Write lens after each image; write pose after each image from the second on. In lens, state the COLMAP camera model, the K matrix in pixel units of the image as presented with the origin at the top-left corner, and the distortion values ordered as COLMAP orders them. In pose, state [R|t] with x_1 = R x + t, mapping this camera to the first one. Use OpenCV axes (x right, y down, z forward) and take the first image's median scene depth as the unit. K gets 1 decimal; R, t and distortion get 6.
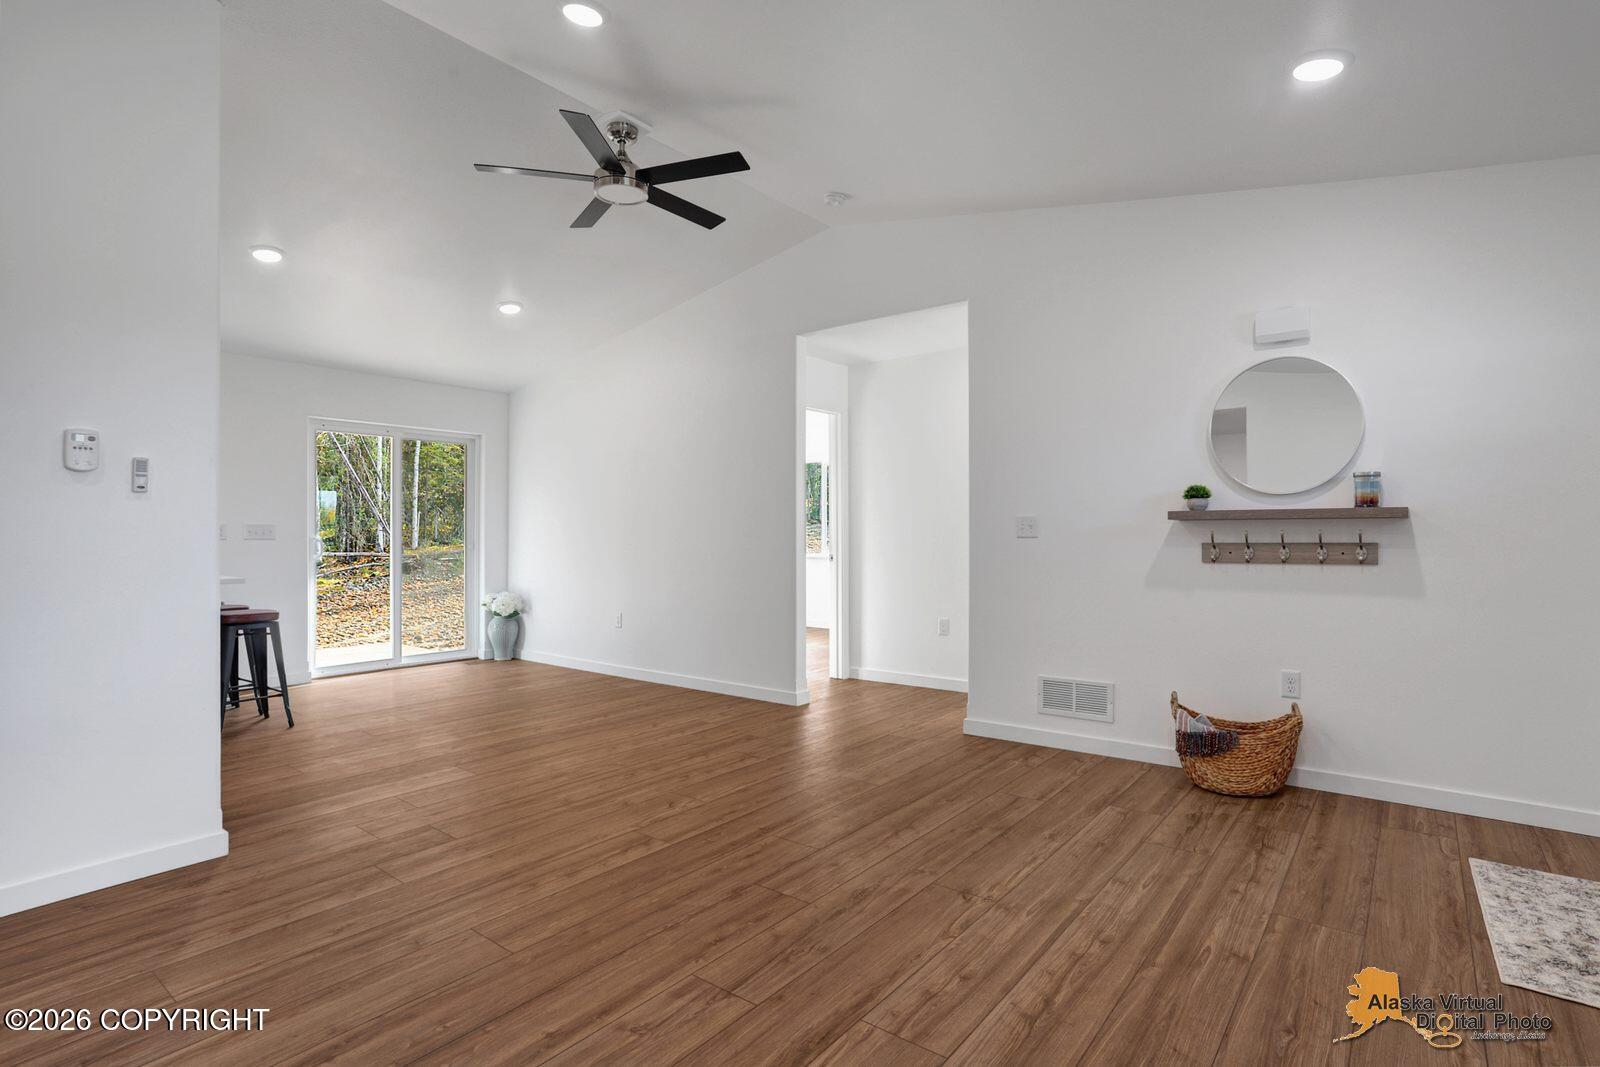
lens RADIAL K [[798.8, 0, 800.0], [0, 798.8, 533.5], [0, 0, 1]] dist [-0.055275, 0.037766]
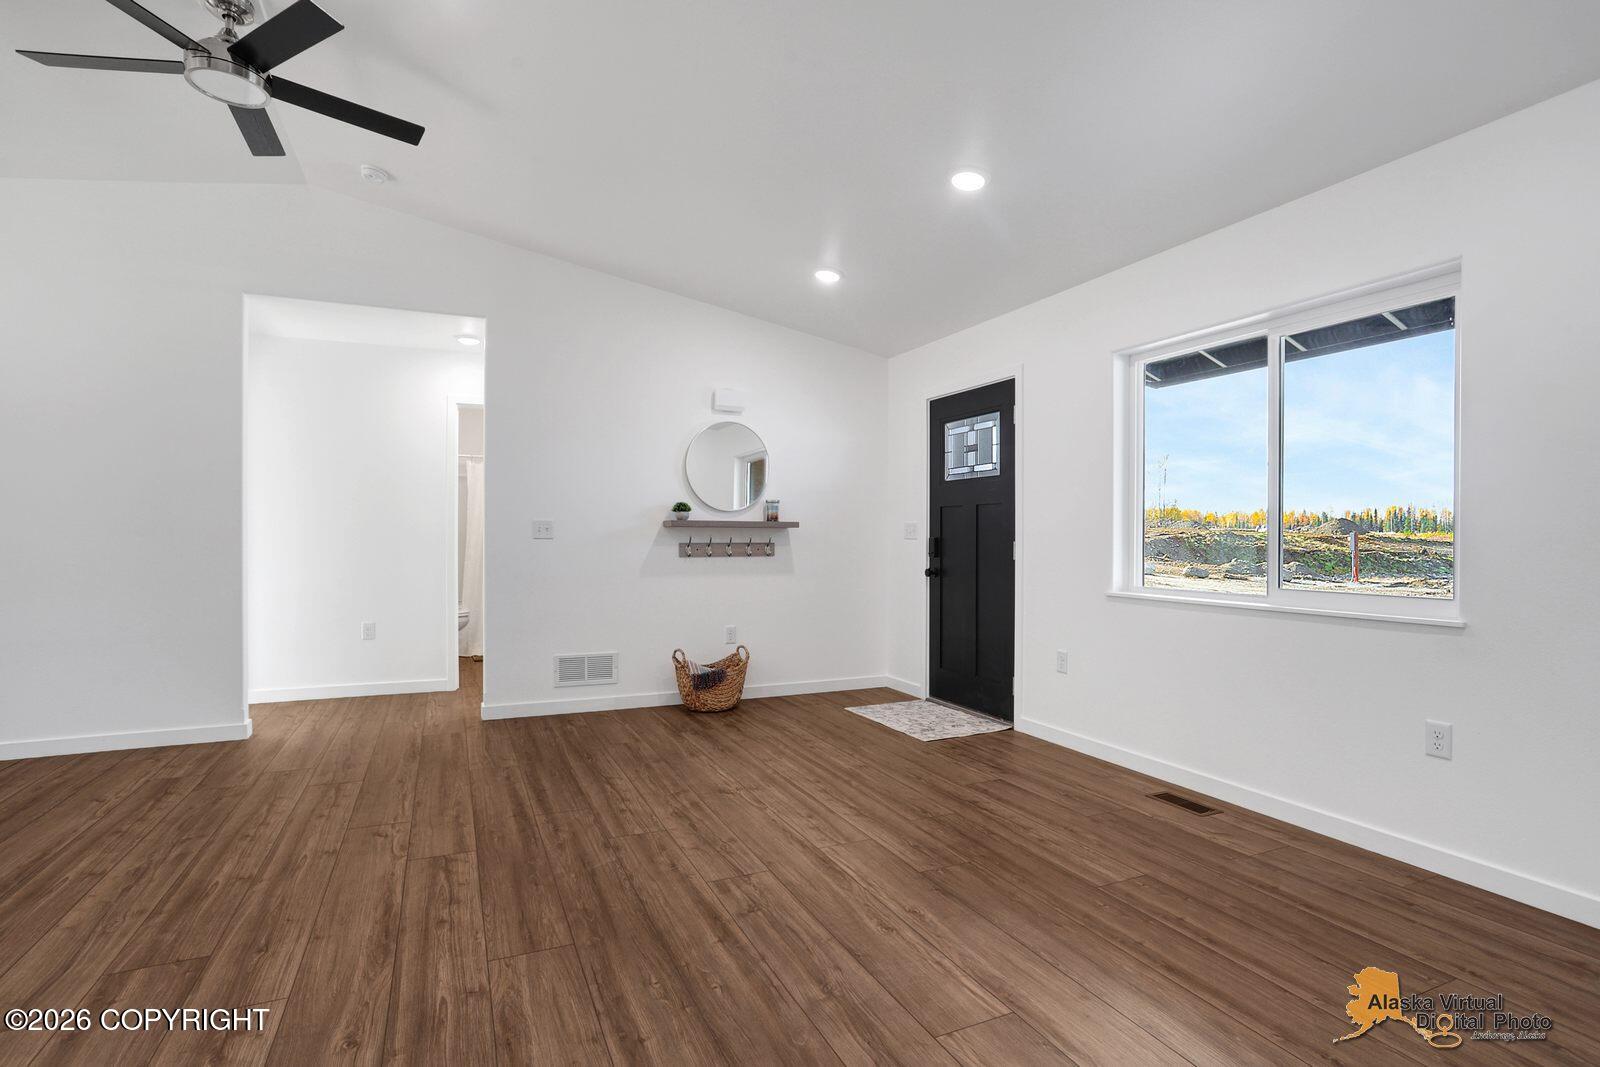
lens RADIAL K [[798.8, 0, 800.0], [0, 798.8, 533.5], [0, 0, 1]] dist [-0.055275, 0.037766]
pose [[0.452901, 0.010651, 0.891497, -0.789831], [-0.008613, 0.999934, -0.007571, 0.004604], [-0.891519, -0.004250, 0.452963, 0.190437]]
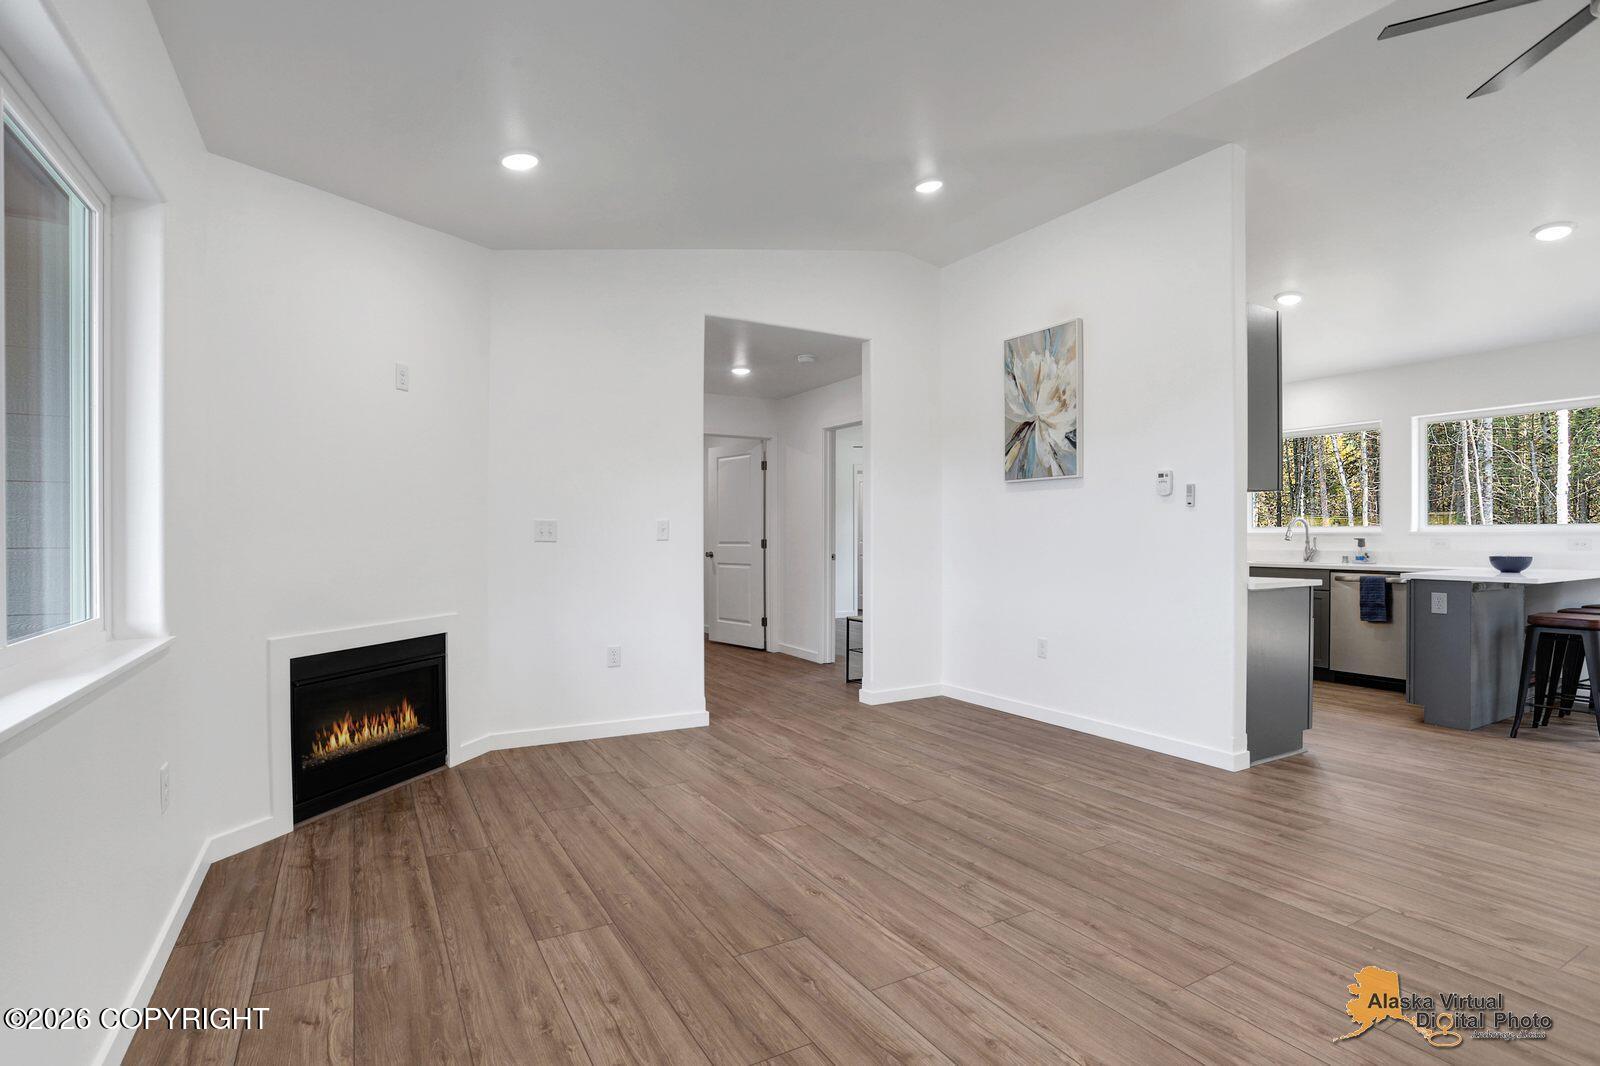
lens RADIAL K [[786.3, 0, 800.0], [0, 786.3, 533.0], [0, 0, 1]] dist [-0.056384, 0.024305]
pose [[-0.370870, 0.002631, -0.928681, 0.697093], [0.005601, 0.999984, 0.000596, -0.004595], [0.928668, -0.004980, -0.370879, 0.722082]]
